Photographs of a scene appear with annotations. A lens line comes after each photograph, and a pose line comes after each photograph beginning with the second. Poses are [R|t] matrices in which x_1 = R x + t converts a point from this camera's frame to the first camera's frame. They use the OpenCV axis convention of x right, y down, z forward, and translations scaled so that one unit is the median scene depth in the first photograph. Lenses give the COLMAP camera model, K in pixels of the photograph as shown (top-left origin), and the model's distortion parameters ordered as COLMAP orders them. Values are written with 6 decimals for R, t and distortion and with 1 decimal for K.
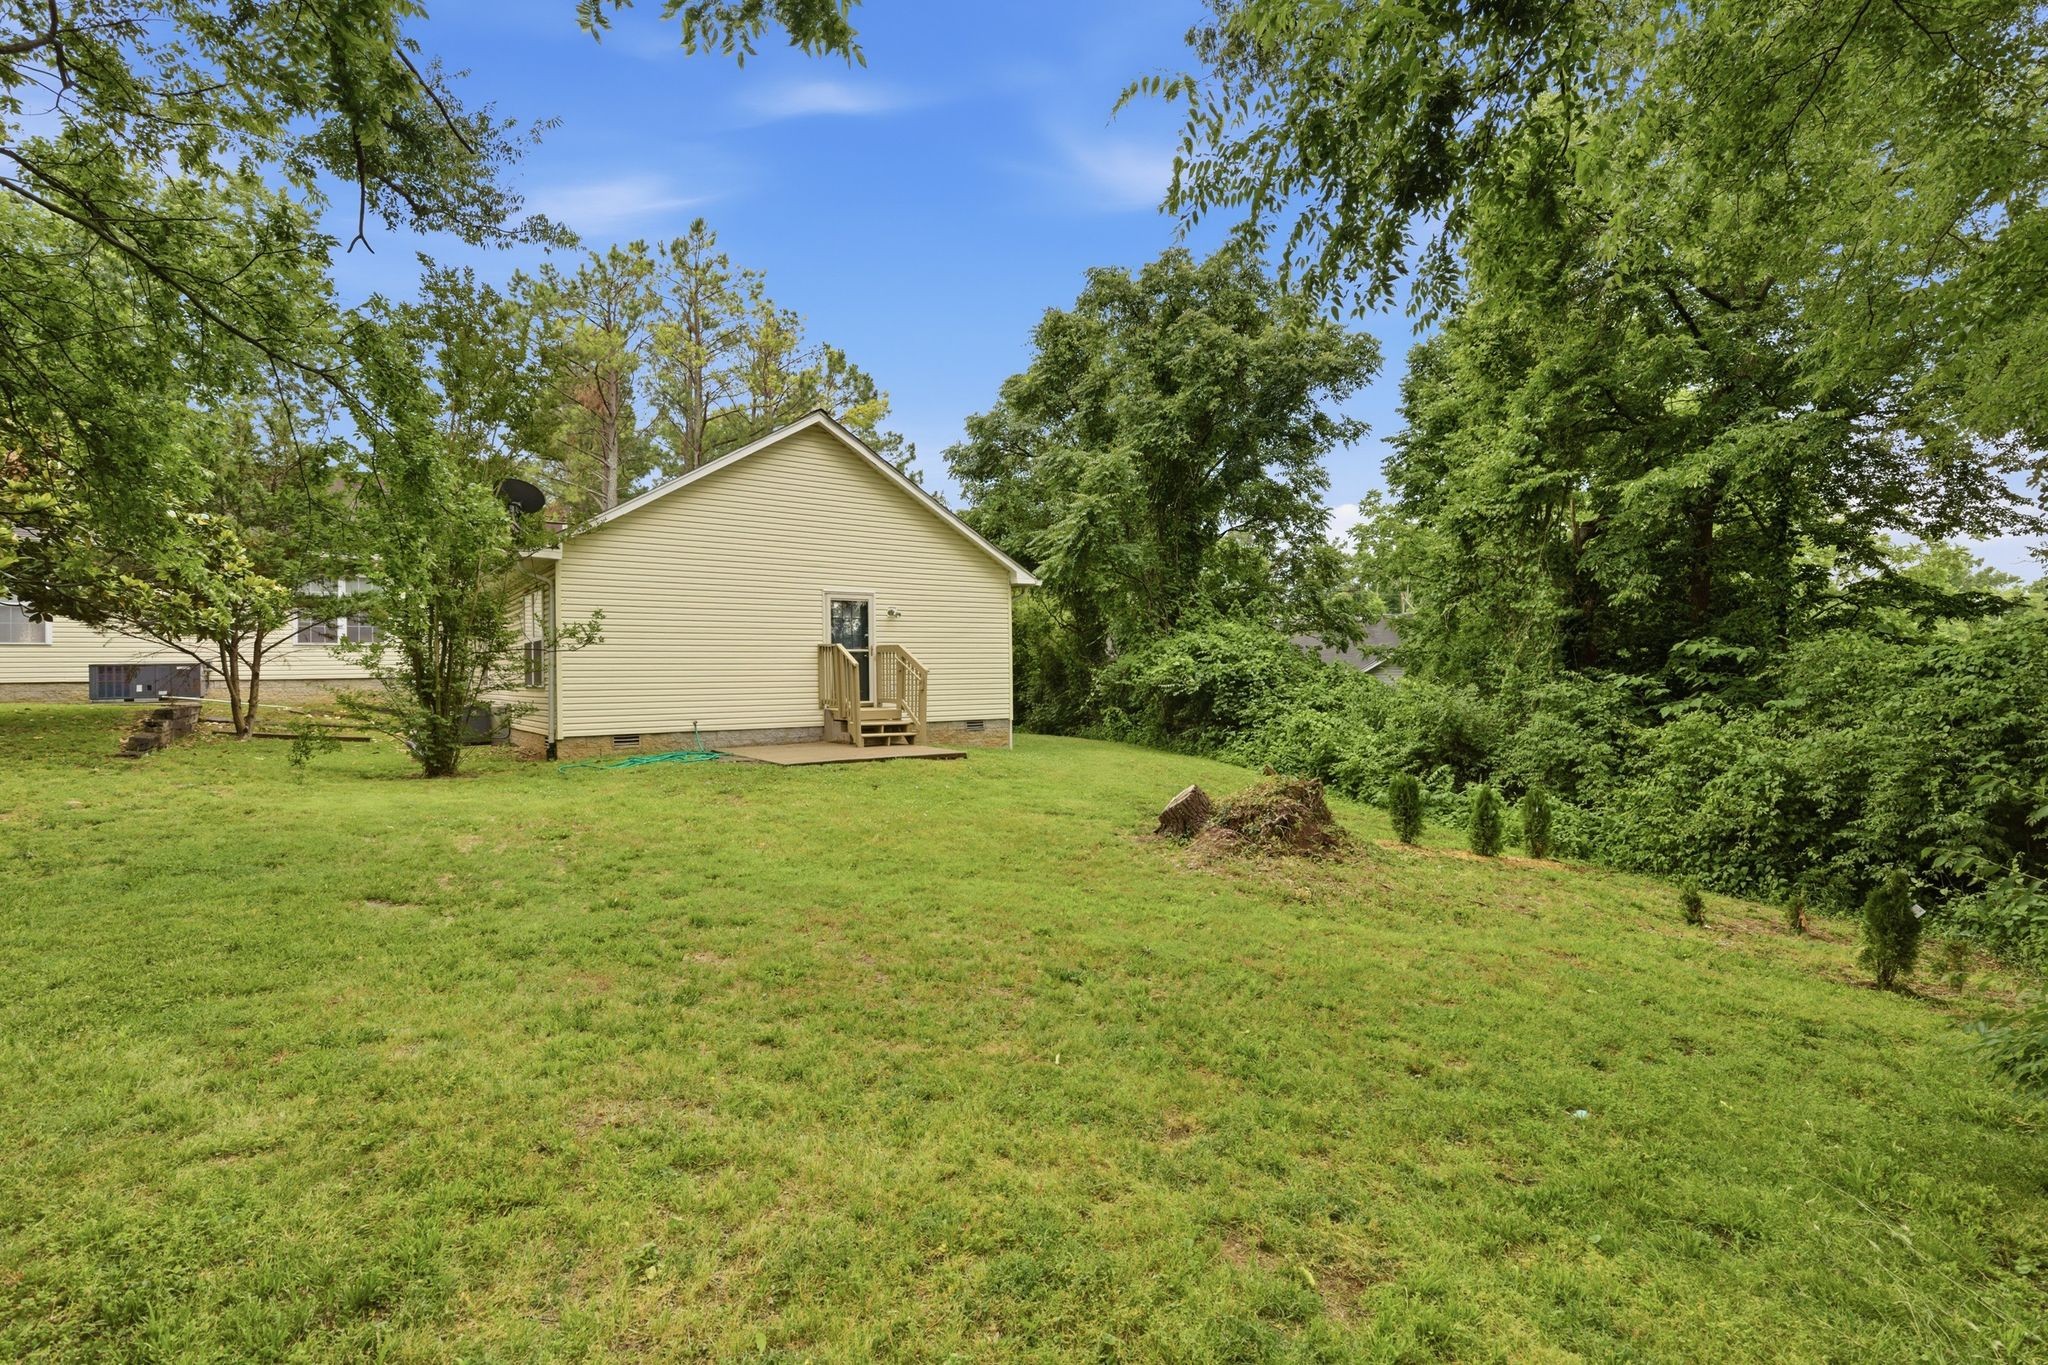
lens RADIAL K [[931.9, 0, 1015.9], [0, 931.9, 722.1], [0, 0, 1]] dist [-0.002532, -0.000294]
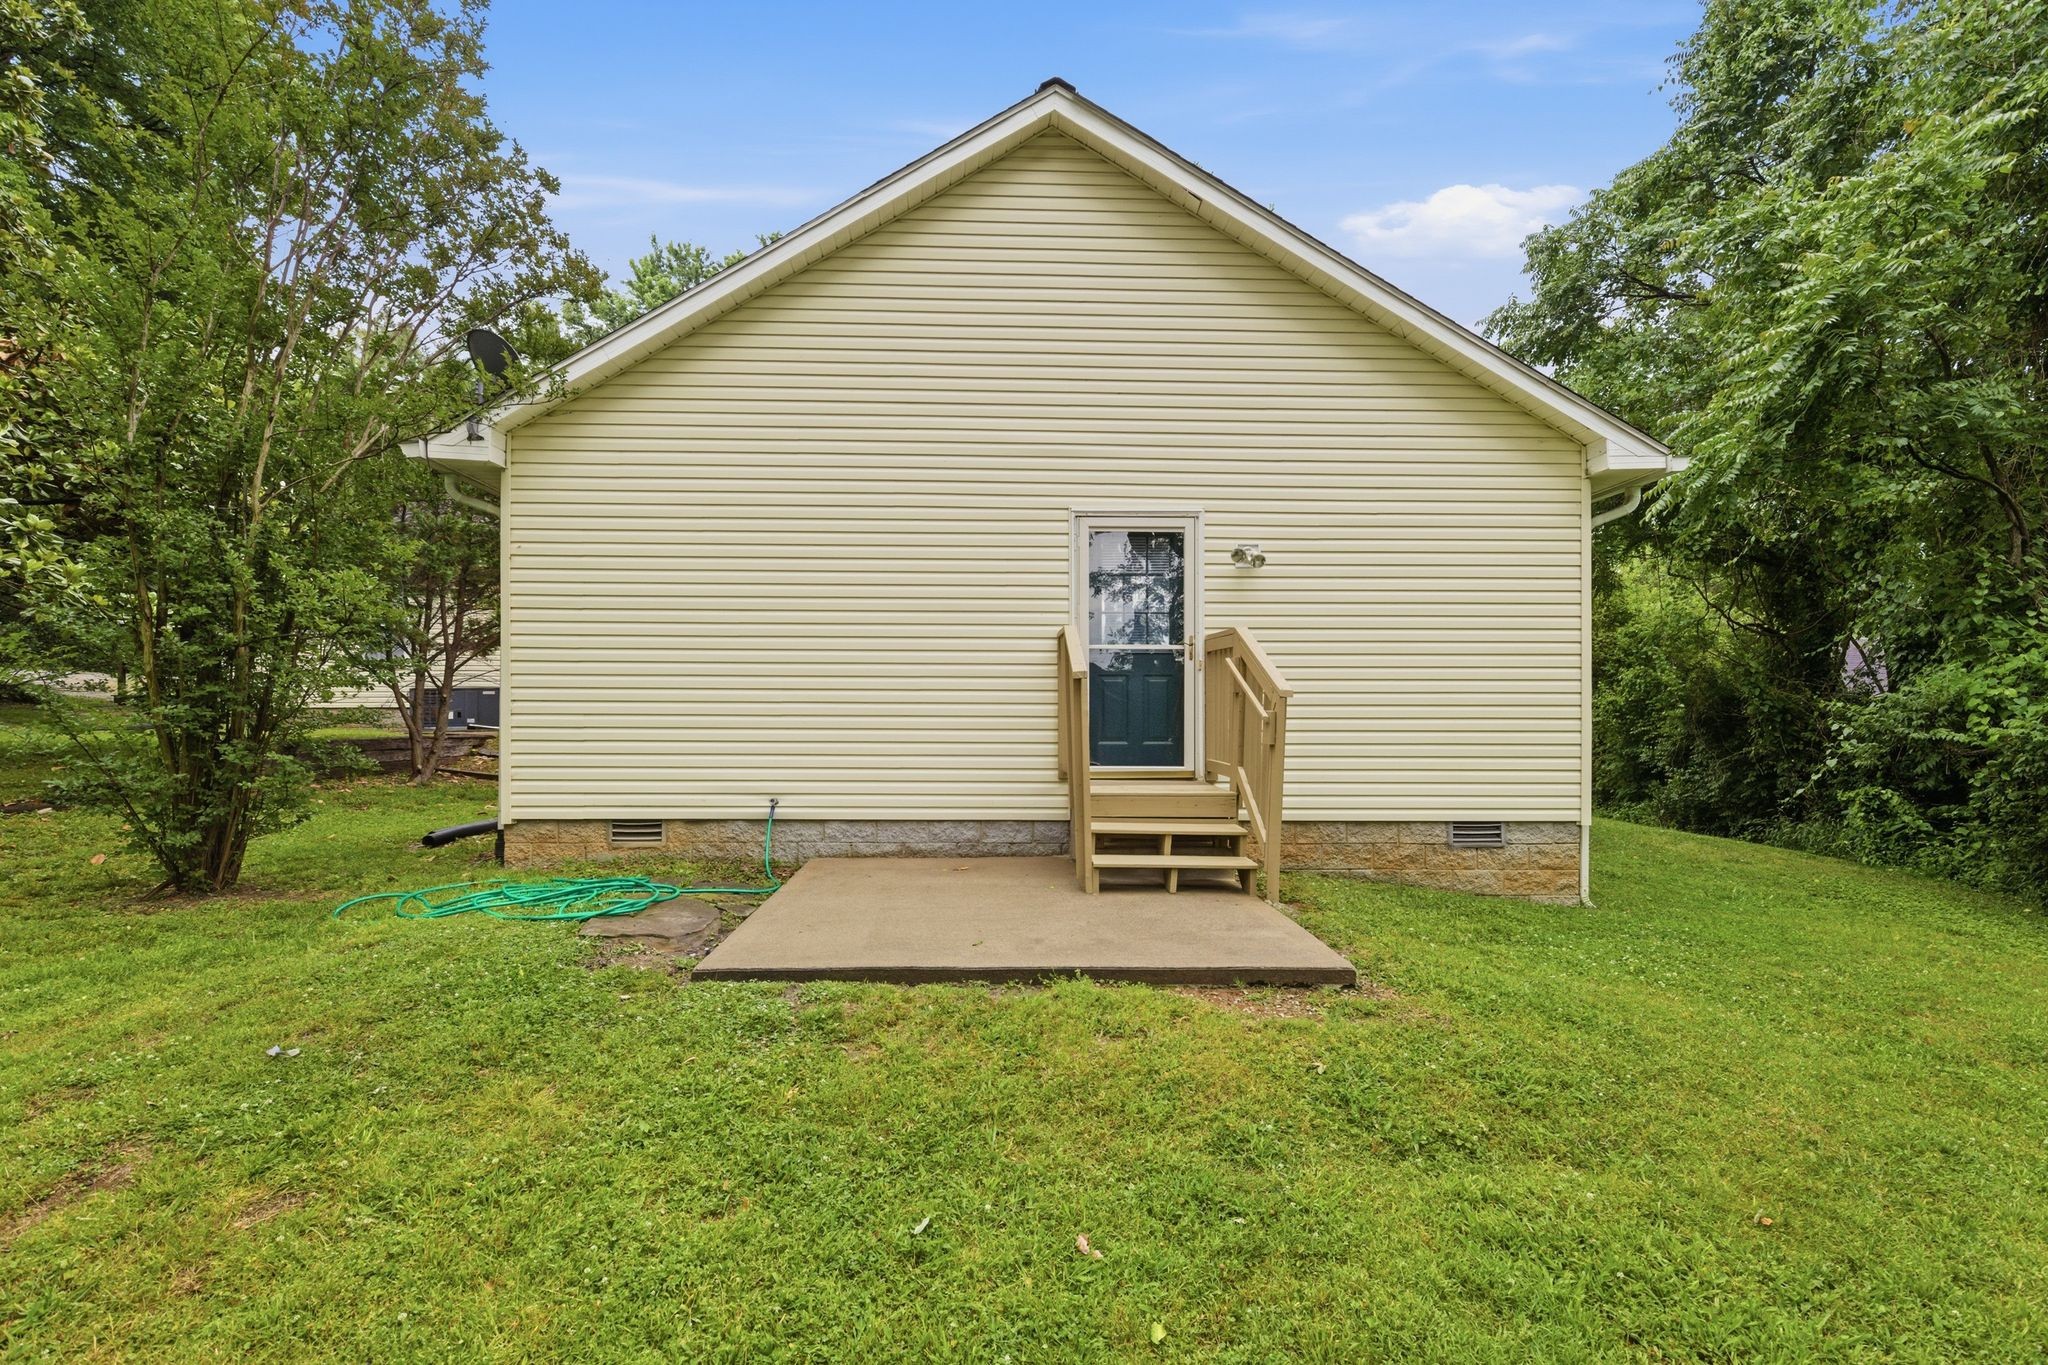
lens RADIAL K [[931.9, 0, 1015.9], [0, 931.9, 722.1], [0, 0, 1]] dist [-0.002532, -0.000294]
pose [[0.825226, 0.017197, -0.564541, 0.018177], [-0.041855, 0.998650, -0.030762, -0.024283], [0.563249, 0.049014, 0.824832, 0.547326]]
